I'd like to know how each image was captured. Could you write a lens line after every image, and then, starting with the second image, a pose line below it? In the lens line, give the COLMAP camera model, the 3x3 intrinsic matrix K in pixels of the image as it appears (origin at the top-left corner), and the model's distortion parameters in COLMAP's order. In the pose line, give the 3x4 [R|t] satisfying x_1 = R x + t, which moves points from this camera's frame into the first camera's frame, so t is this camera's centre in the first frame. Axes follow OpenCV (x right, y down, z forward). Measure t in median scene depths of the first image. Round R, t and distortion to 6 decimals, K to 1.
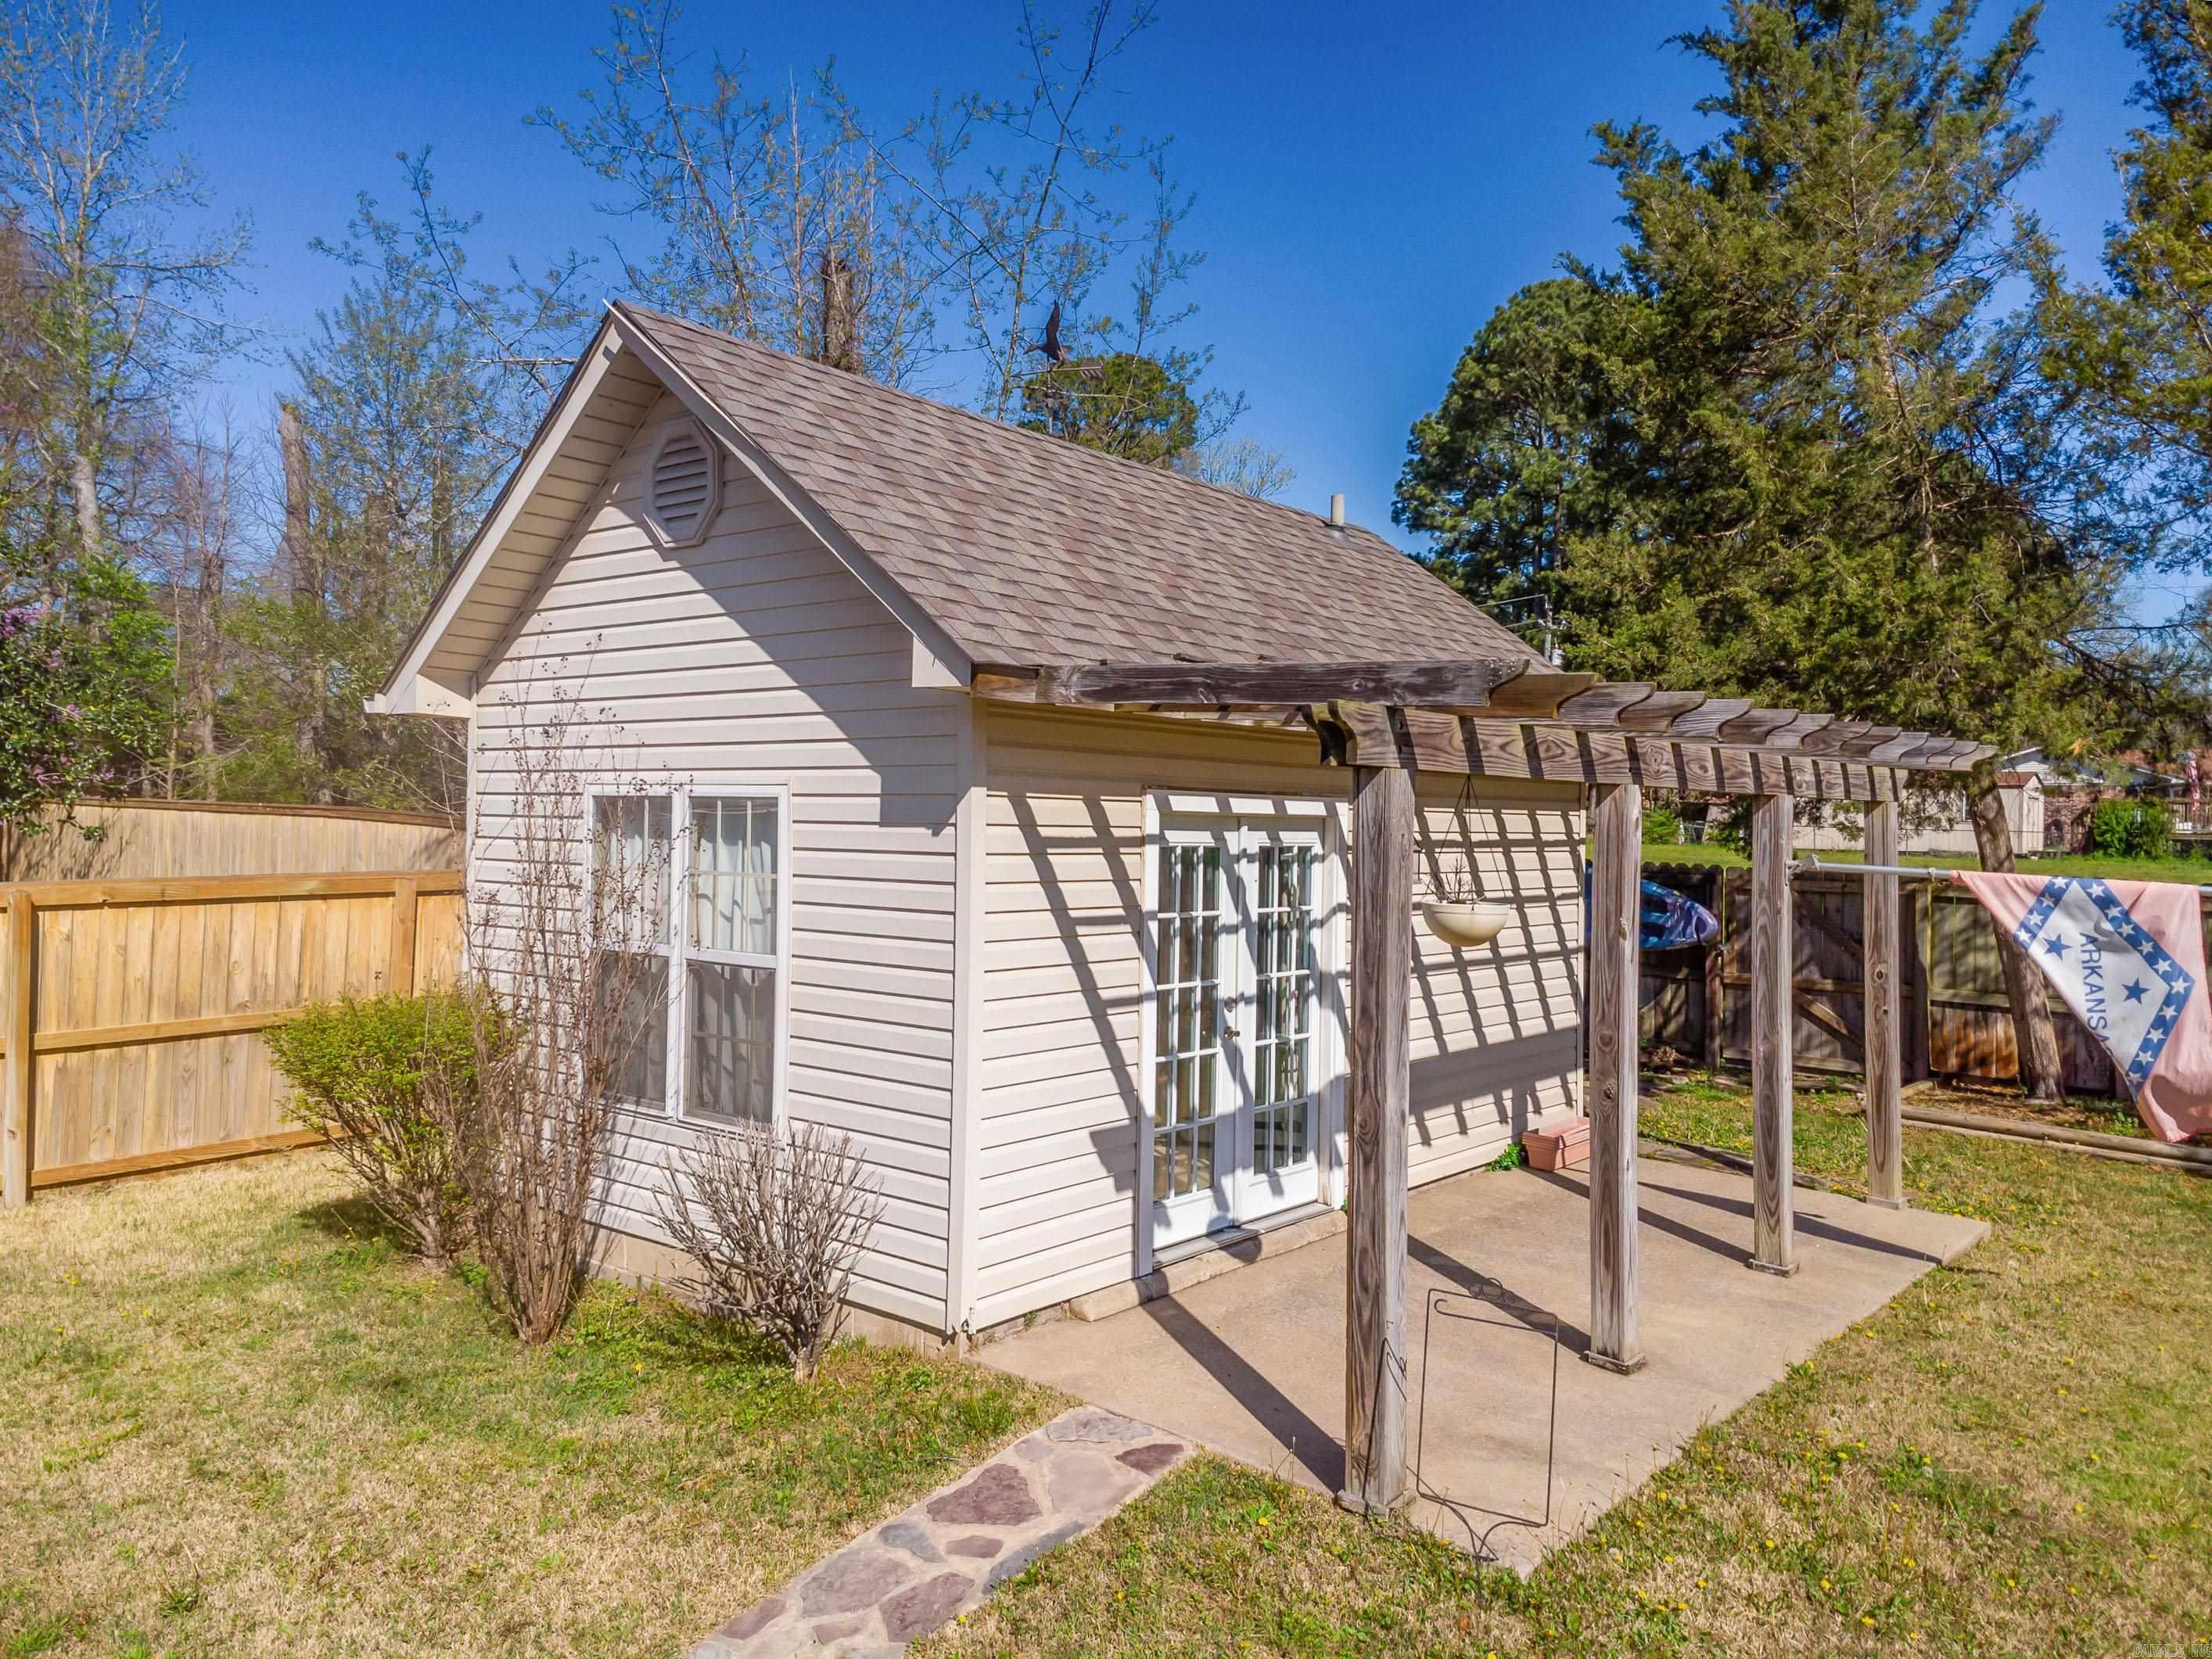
lens RADIAL K [[1526.8, 0, 1105.3], [0, 1526.8, 842.1], [0, 0, 1]] dist [0.224901, -0.249695]
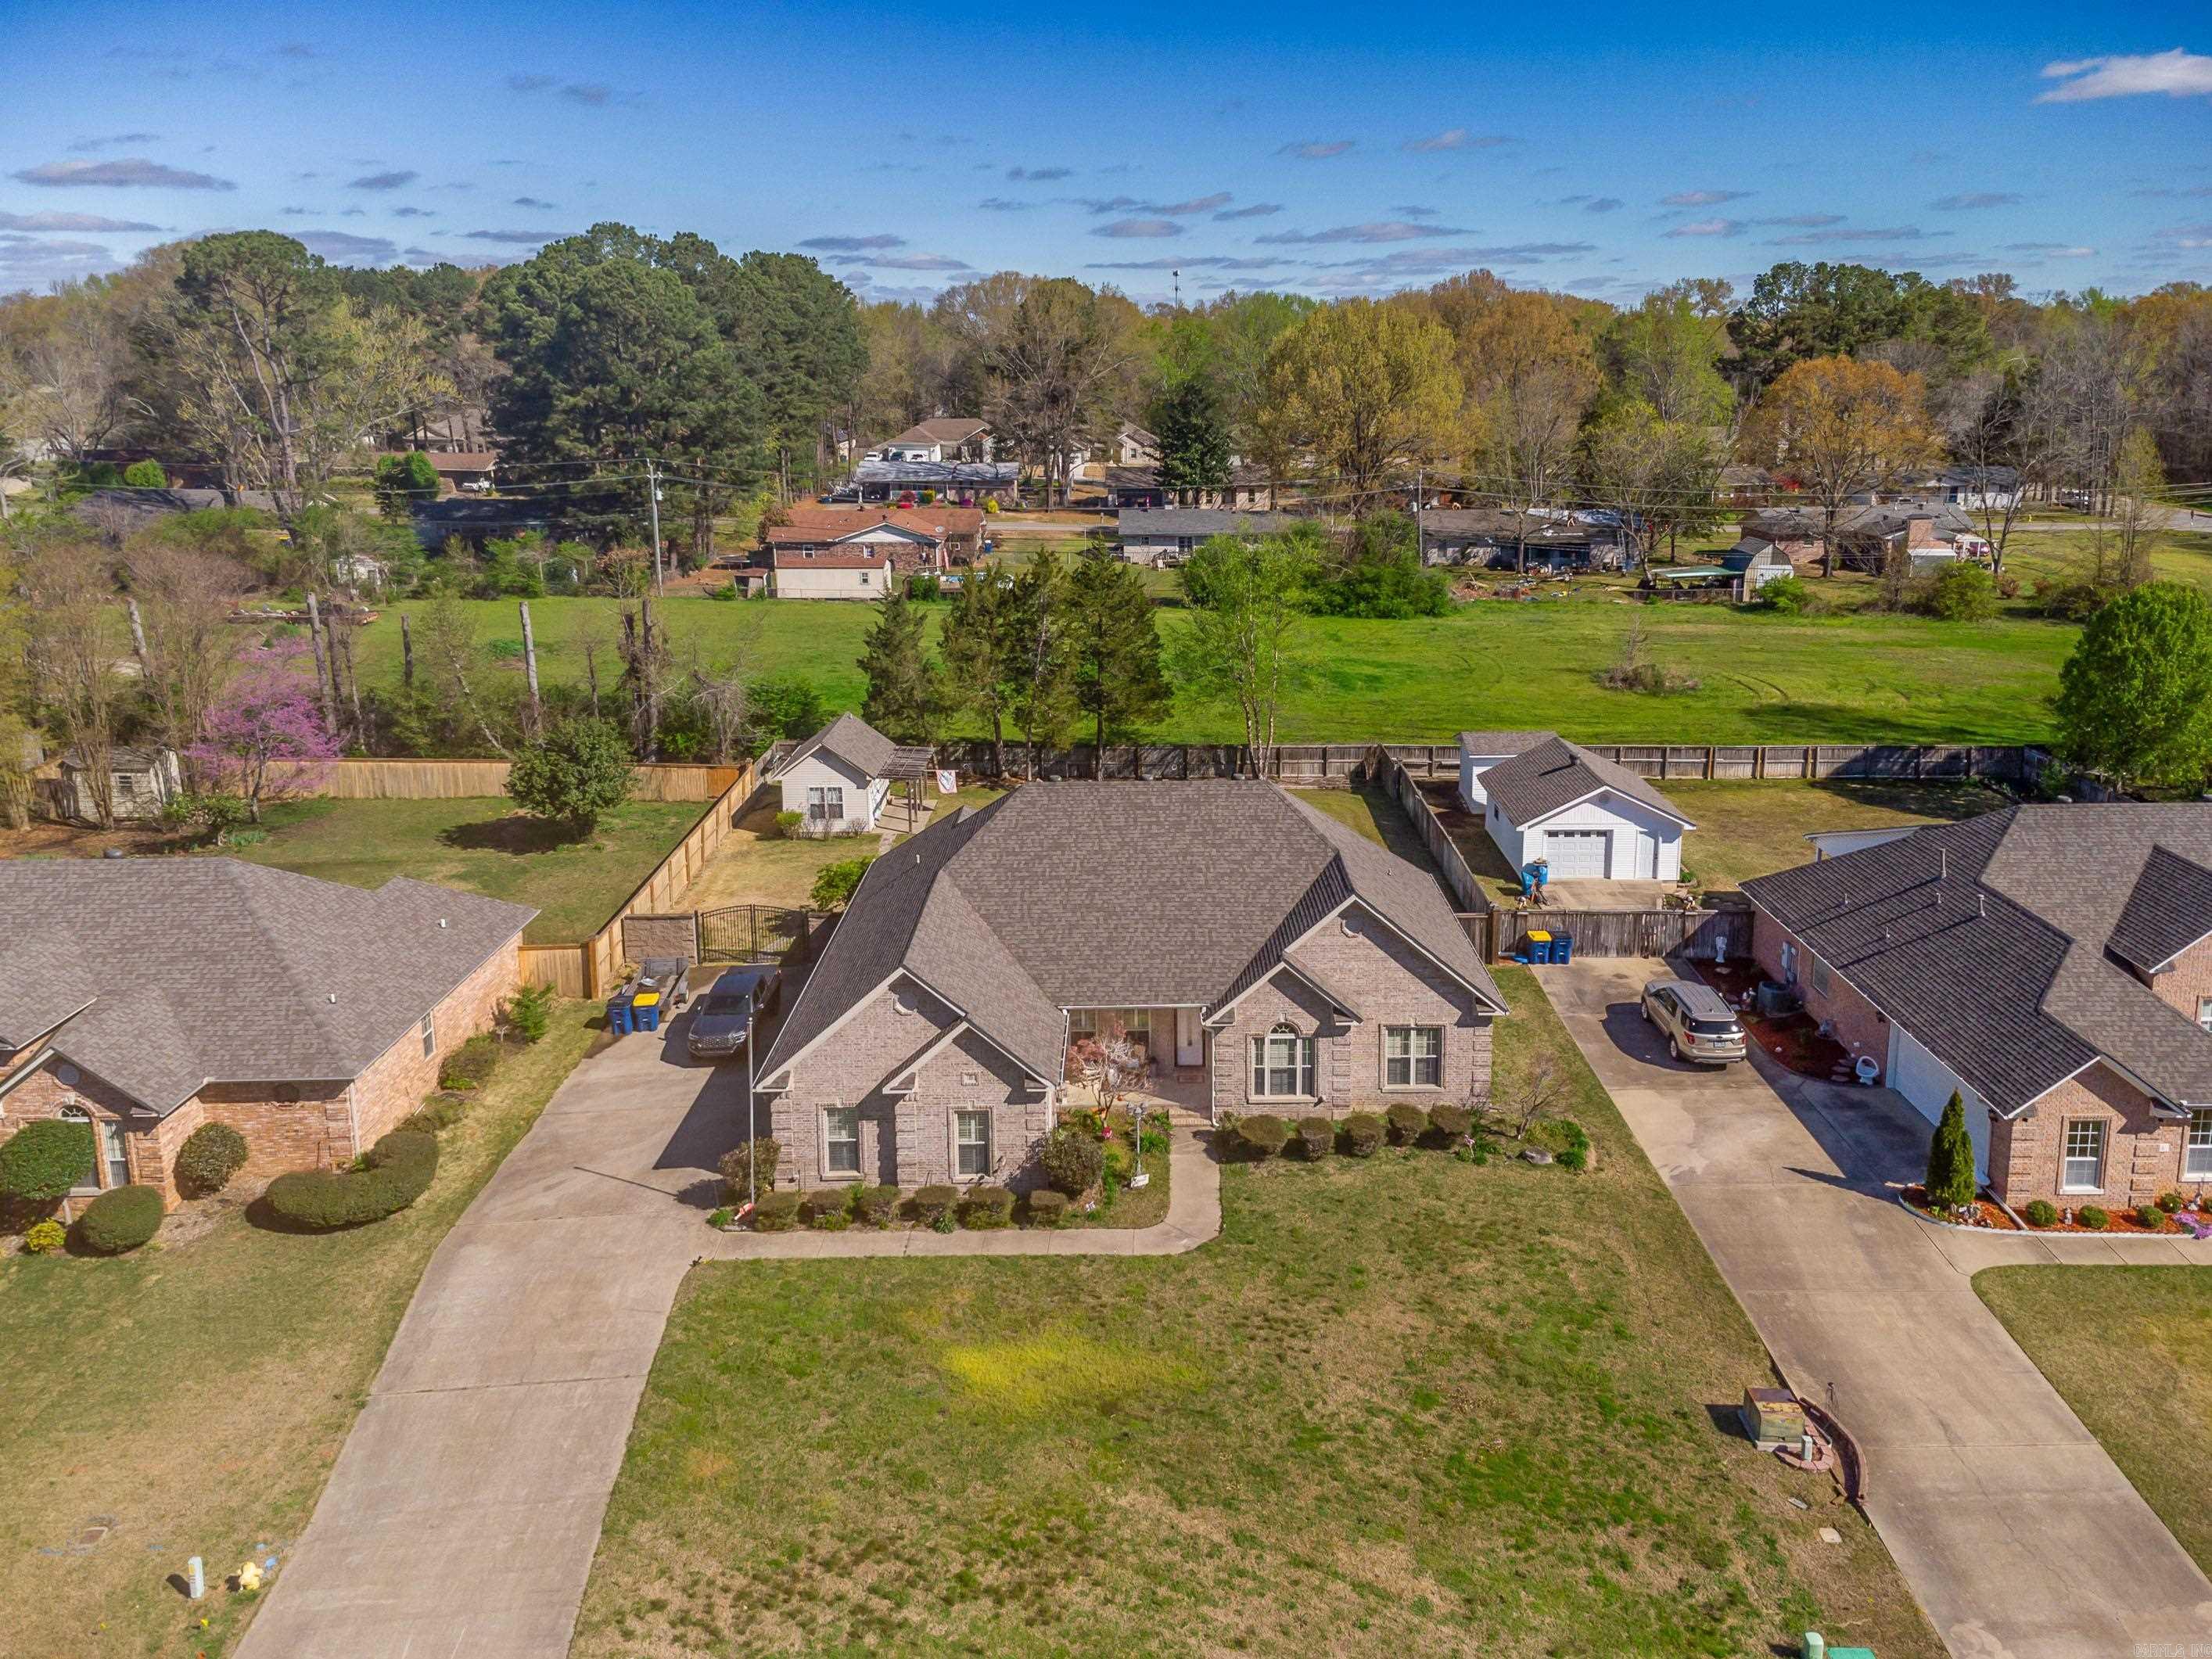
lens RADIAL K [[1578.8, 0, 1118.9], [0, 1578.8, 829.9], [0, 0, 1]] dist [0.174604, -0.219717]
pose [[0.772154, -0.204456, 0.601645, -5.020477], [0.028209, 0.956918, 0.288984, -2.663167], [-0.634809, -0.206168, 0.744656, -7.810332]]
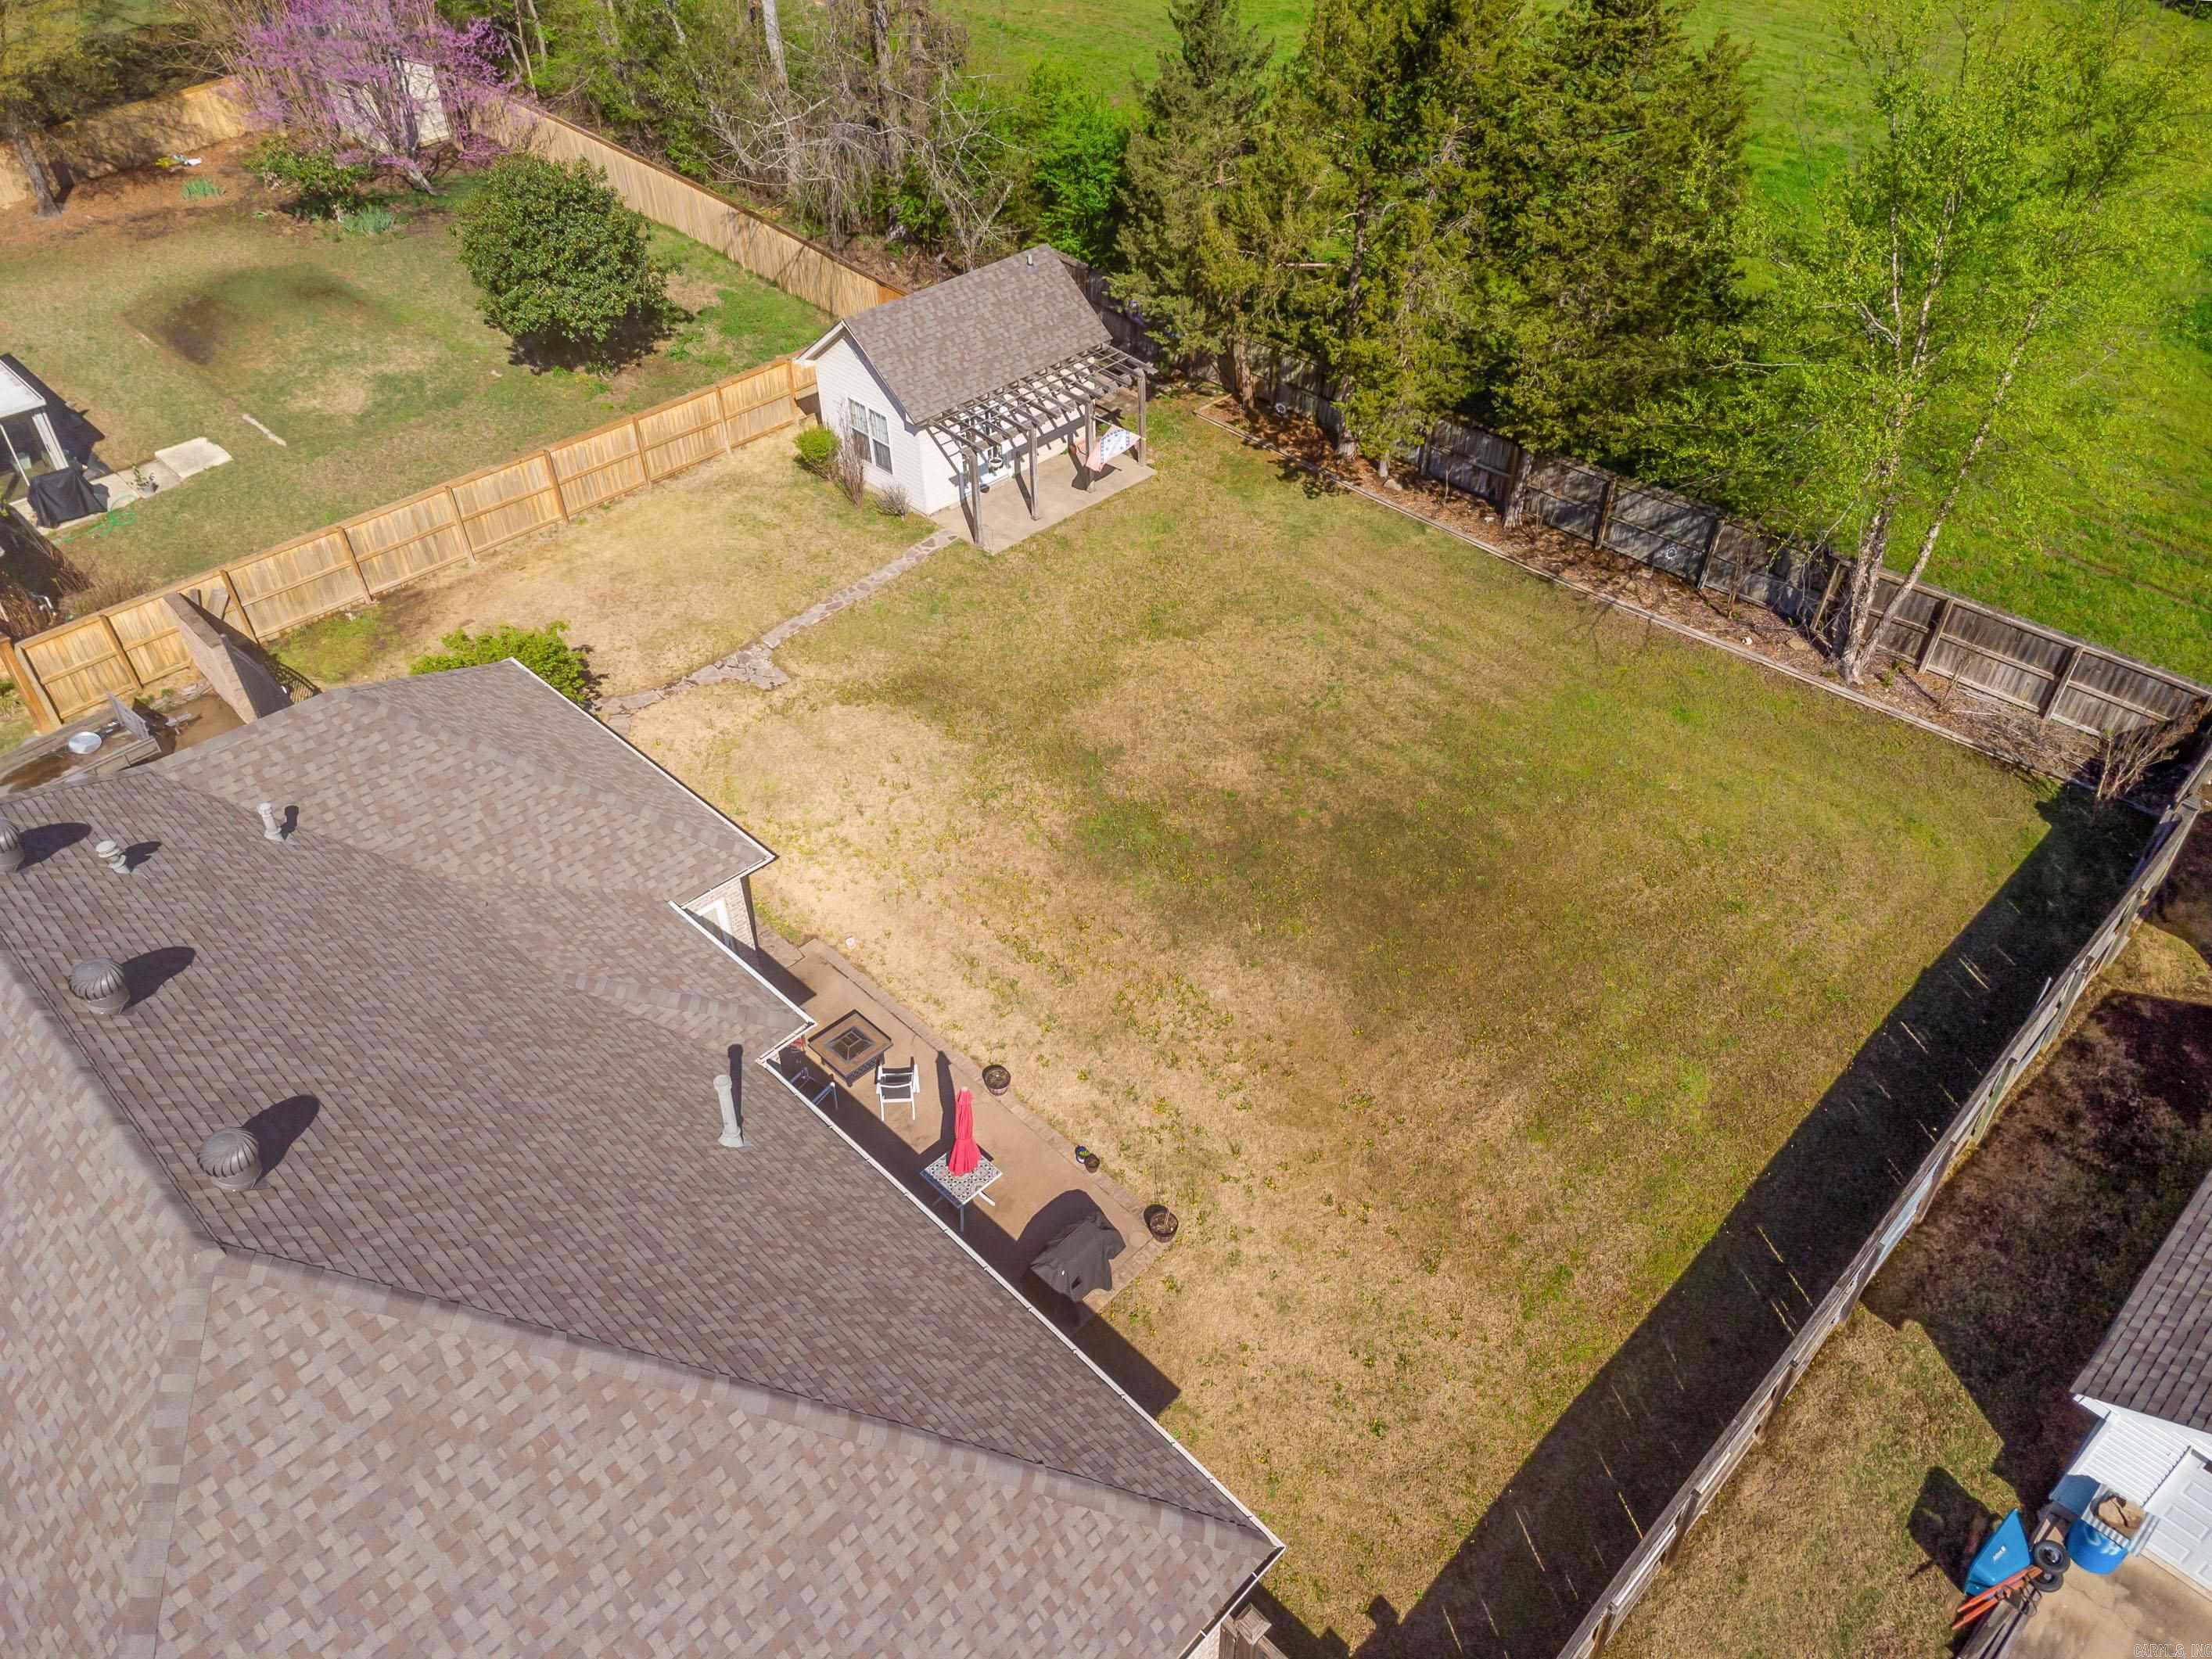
lens RADIAL K [[1526.8, 0, 1105.3], [0, 1526.8, 842.1], [0, 0, 1]] dist [0.224901, -0.249695]
pose [[0.995649, 0.039209, -0.084537, 1.032604], [0.025116, 0.760694, 0.648625, -2.323912], [0.089738, -0.647926, 0.756399, -3.863410]]
